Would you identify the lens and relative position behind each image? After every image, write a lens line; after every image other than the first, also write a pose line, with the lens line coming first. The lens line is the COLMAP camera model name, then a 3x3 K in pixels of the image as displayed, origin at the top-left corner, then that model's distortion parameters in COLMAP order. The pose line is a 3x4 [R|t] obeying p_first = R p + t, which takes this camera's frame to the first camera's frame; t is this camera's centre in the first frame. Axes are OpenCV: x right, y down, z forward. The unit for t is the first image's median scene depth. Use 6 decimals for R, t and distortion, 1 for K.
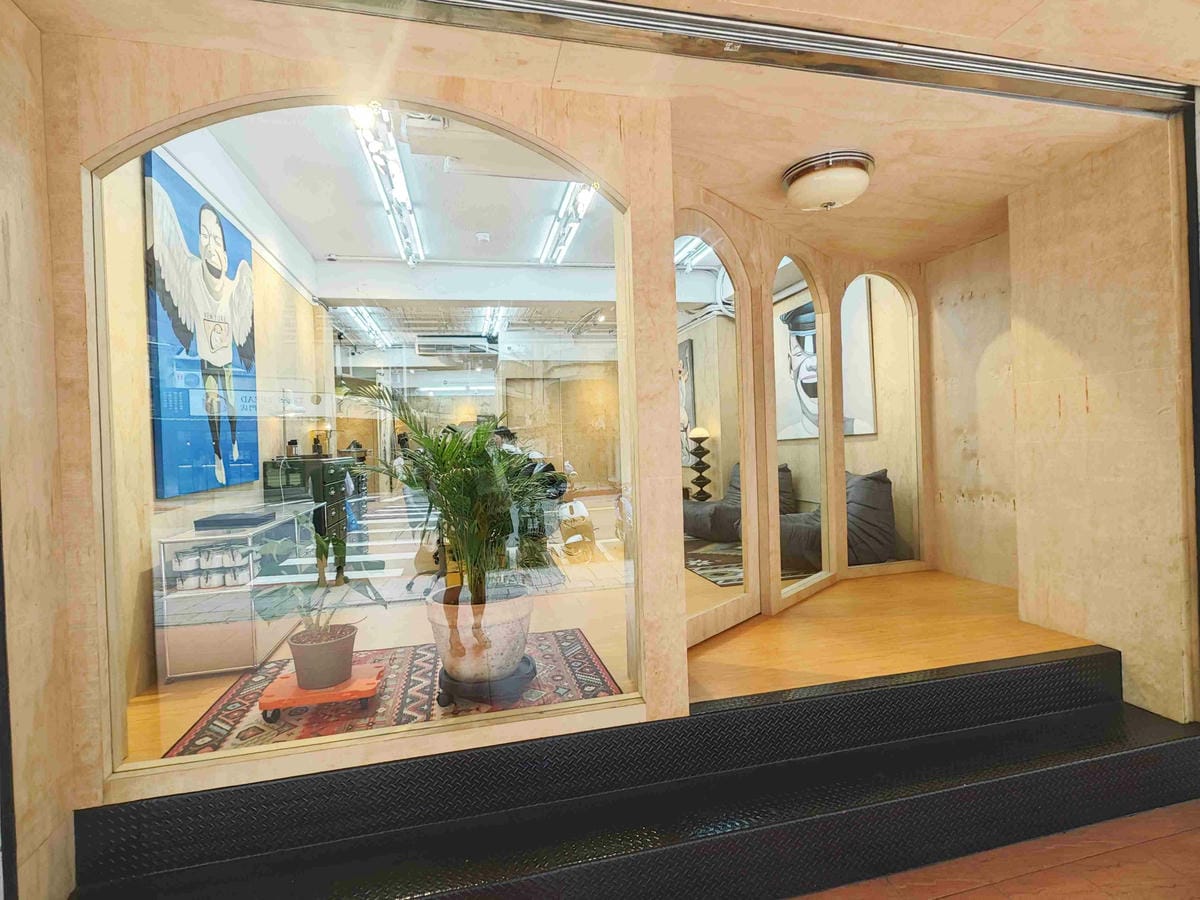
lens RADIAL K [[580.7, 0, 592.7], [0, 580.7, 448.9], [0, 0, 1]] dist [-0.011143, 0.002580]
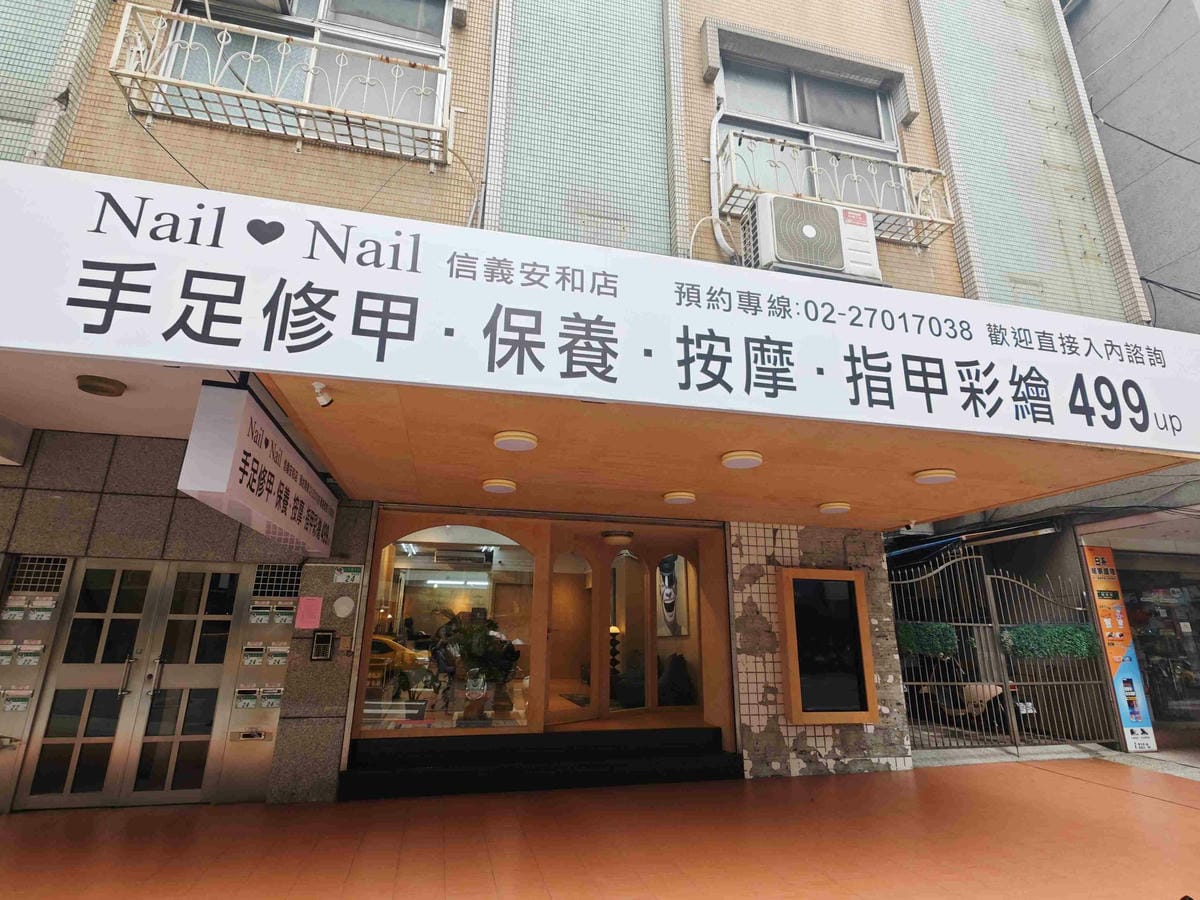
lens RADIAL K [[580.7, 0, 590.6], [0, 580.7, 470.7], [0, 0, 1]] dist [-0.011143, 0.002580]
pose [[0.998970, 0.045127, -0.004738, 0.172540], [-0.044645, 0.958856, -0.280362, 0.003368], [-0.008108, 0.280285, 0.959883, -0.974073]]
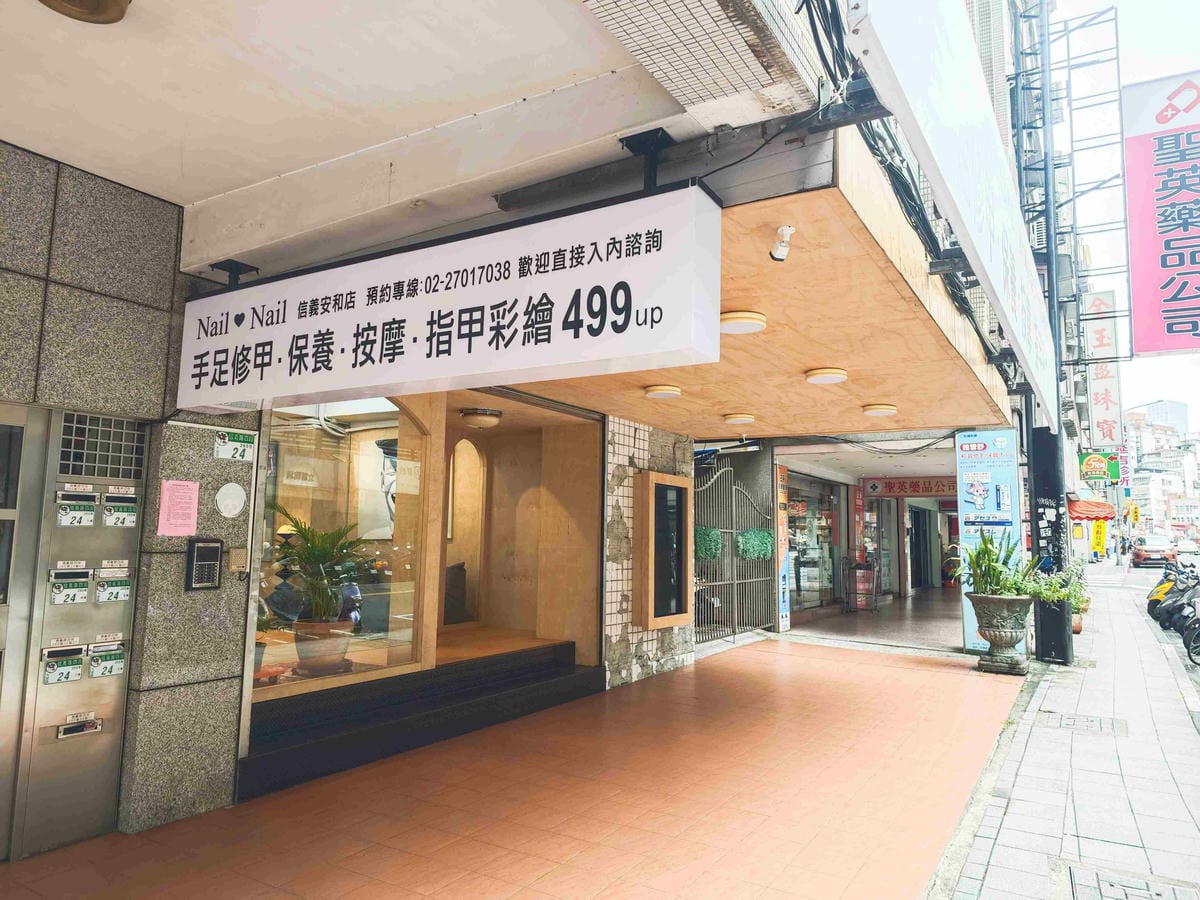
lens RADIAL K [[804.4, 0, 598.1], [0, 804.4, 441.6], [0, 0, 1]] dist [-0.017422, 0.002713]
pose [[0.694959, 0.128831, 0.707414, -0.756565], [-0.032946, 0.988490, -0.147653, 0.020137], [-0.718294, 0.079307, 0.691205, -0.730235]]
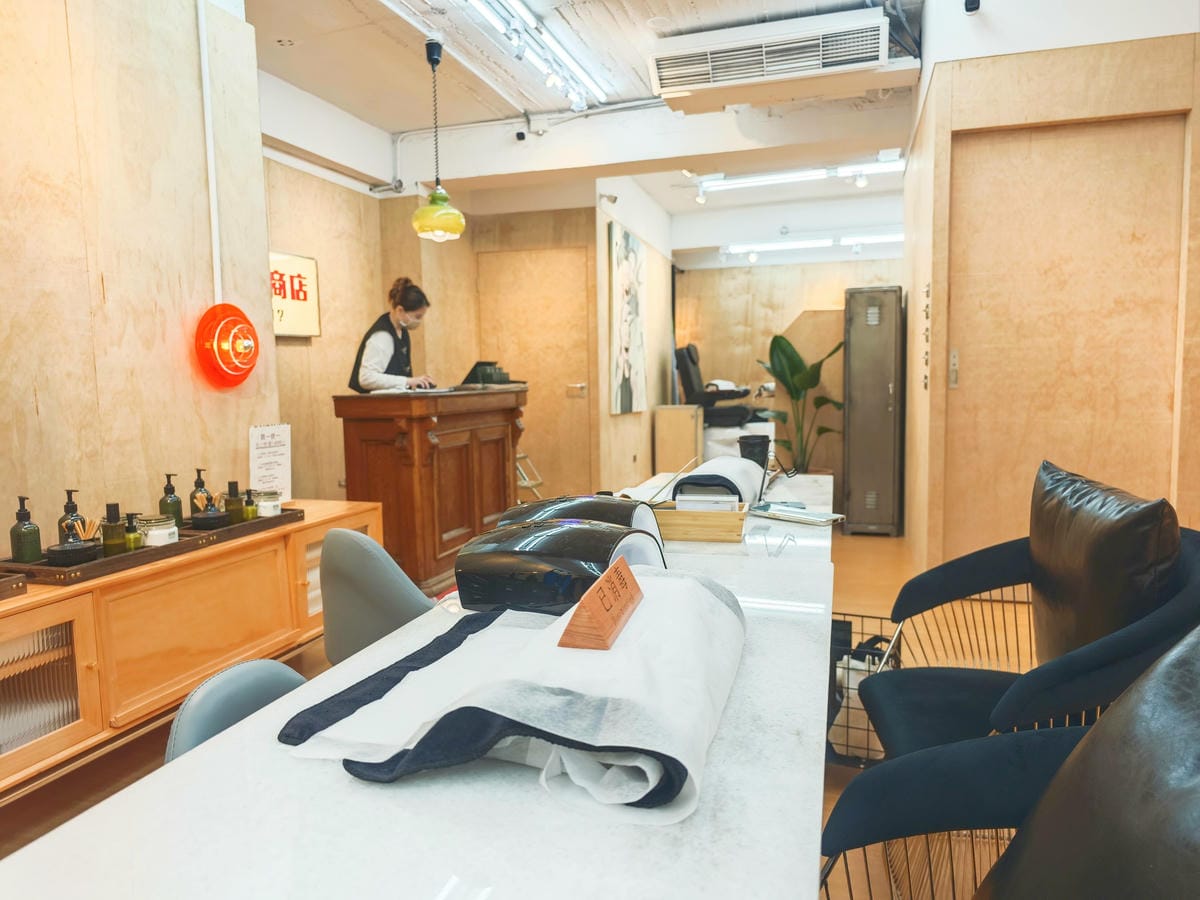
lens RADIAL K [[804.4, 0, 593.7], [0, 804.4, 450.6], [0, 0, 1]] dist [-0.017422, 0.002713]
pose [[0.863895, 0.062803, -0.499741, -0.250970], [-0.015824, 0.995090, 0.097699, -0.023672], [0.503423, -0.076494, 0.860648, 1.497621]]
